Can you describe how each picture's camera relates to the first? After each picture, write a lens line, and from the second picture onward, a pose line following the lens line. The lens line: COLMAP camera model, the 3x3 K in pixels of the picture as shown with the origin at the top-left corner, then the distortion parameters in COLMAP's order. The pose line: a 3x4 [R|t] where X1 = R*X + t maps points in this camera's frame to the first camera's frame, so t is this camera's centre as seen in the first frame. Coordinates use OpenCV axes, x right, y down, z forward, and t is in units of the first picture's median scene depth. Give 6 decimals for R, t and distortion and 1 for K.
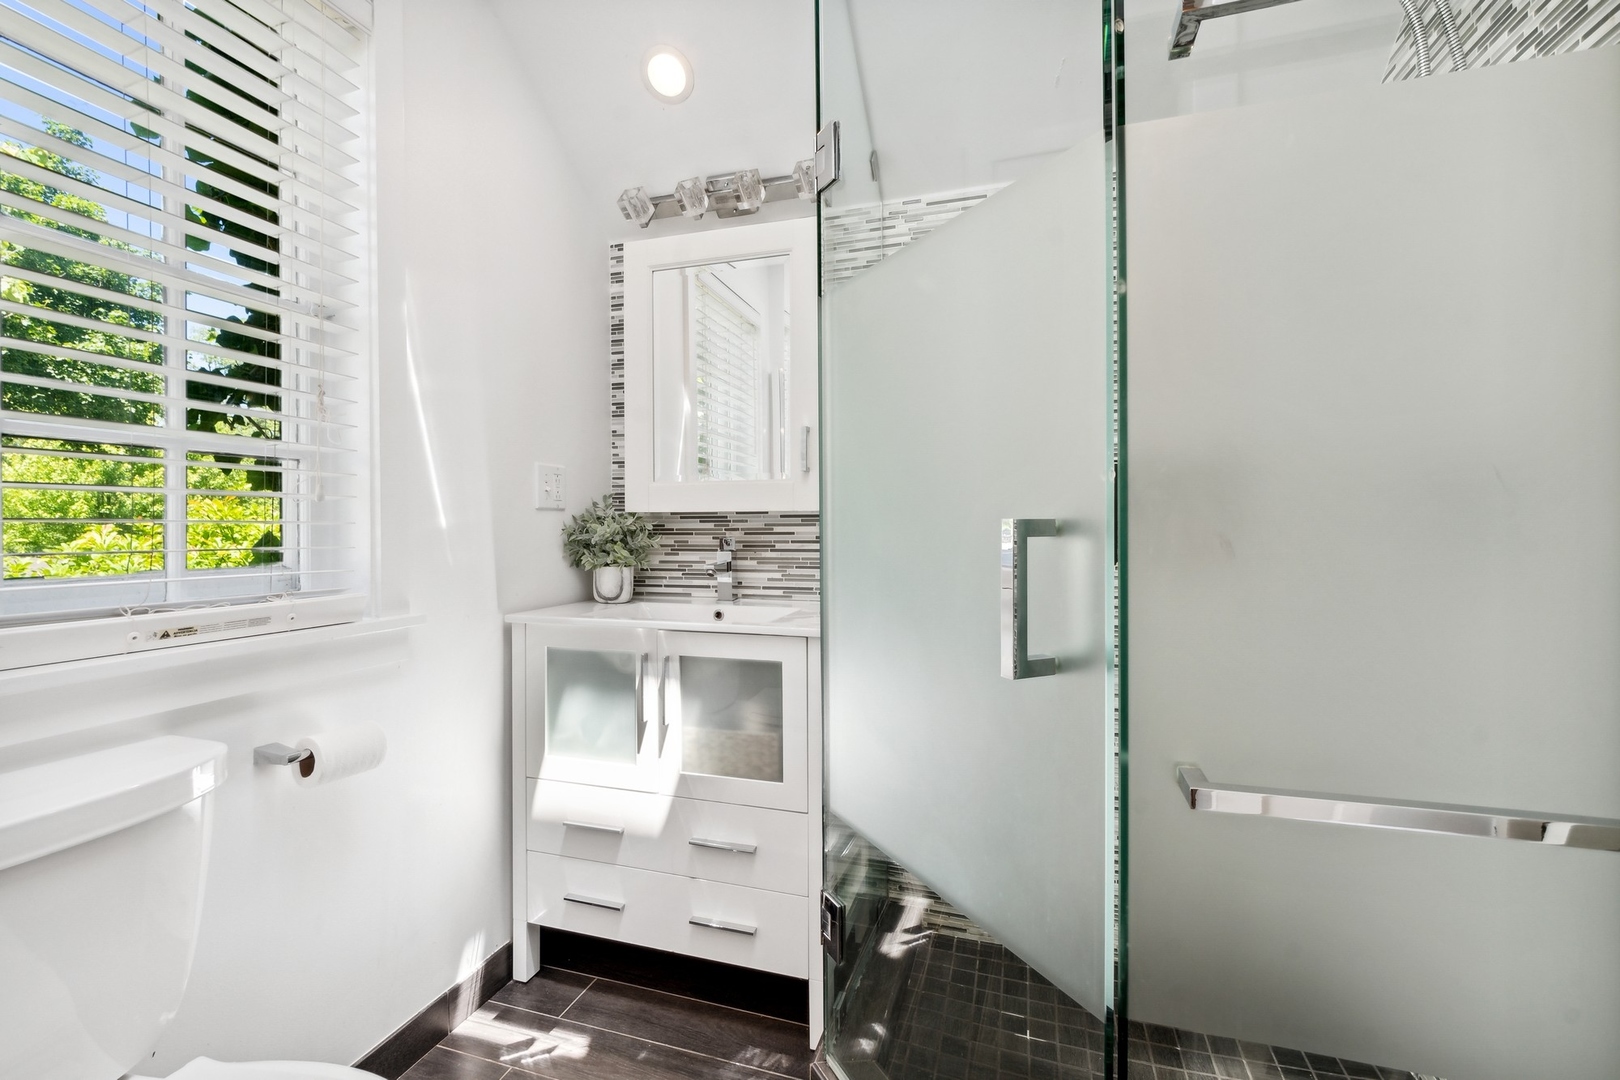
lens RADIAL K [[715.5, 0, 804.7], [0, 715.5, 529.6], [0, 0, 1]] dist [0.004021, -0.002179]
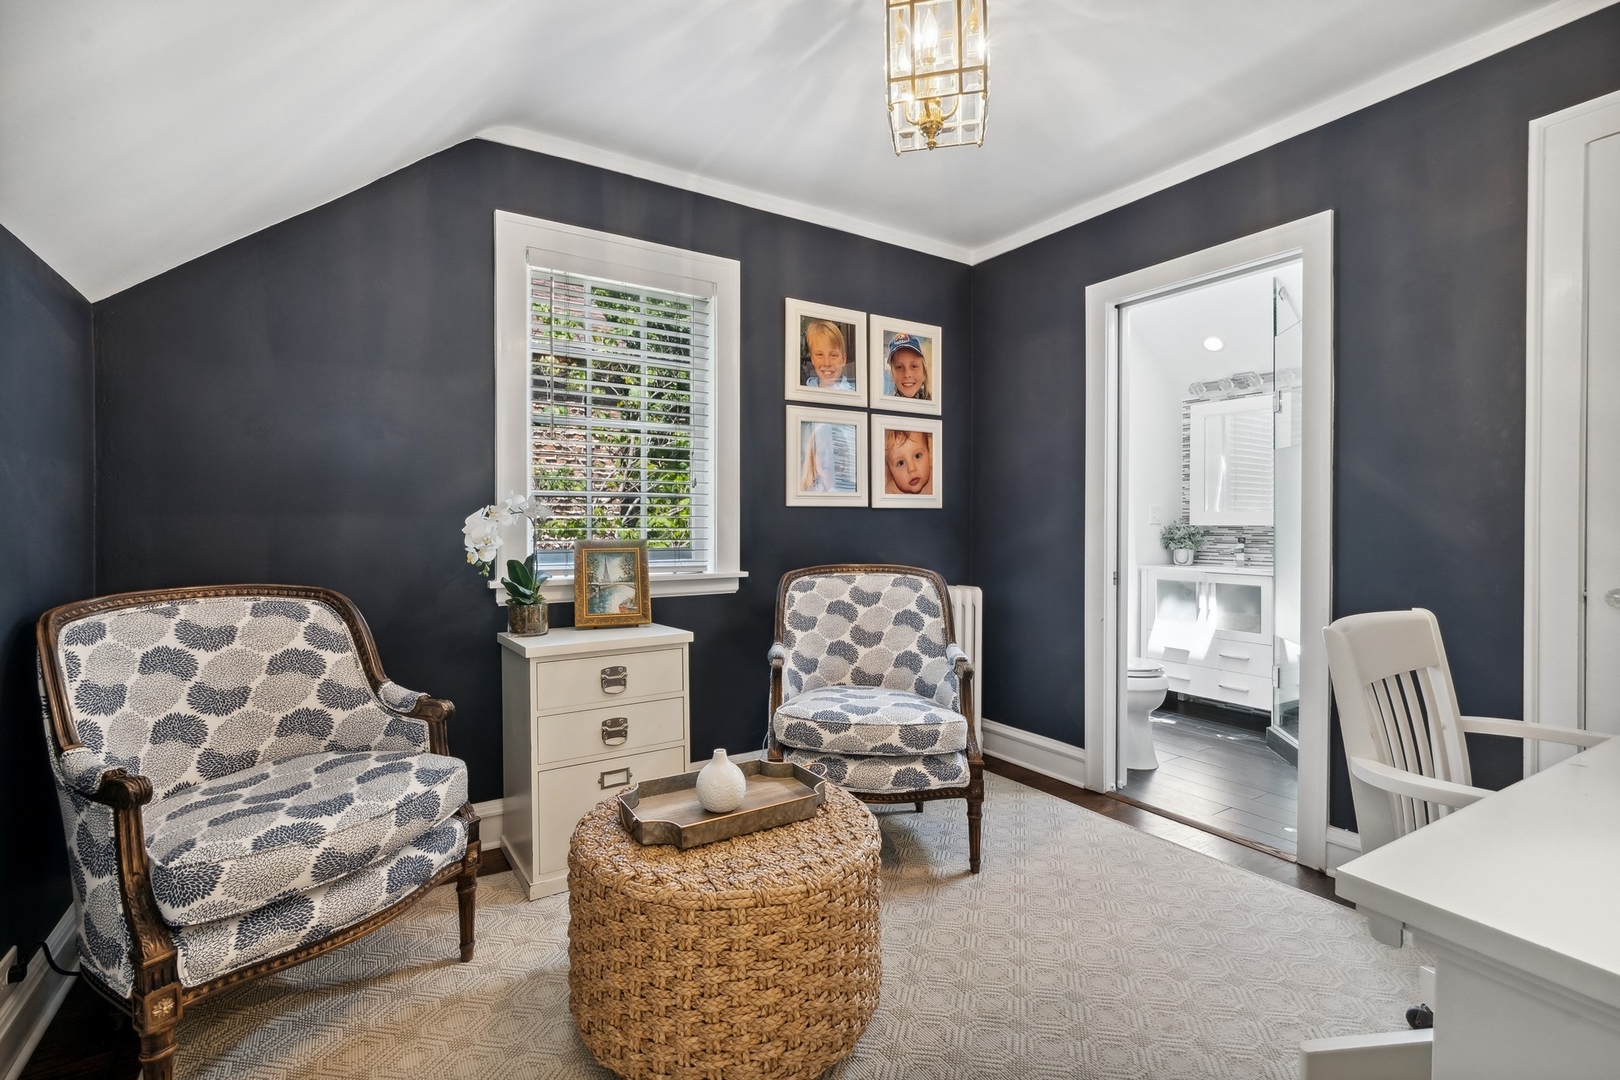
lens RADIAL K [[715.5, 0, 805.1], [0, 715.5, 529.4], [0, 0, 1]] dist [0.004021, -0.002179]
pose [[0.758469, 0.011866, -0.651601, 0.297191], [-0.012223, 0.999917, 0.003982, -0.005142], [0.651595, 0.004944, 0.758551, -1.492189]]
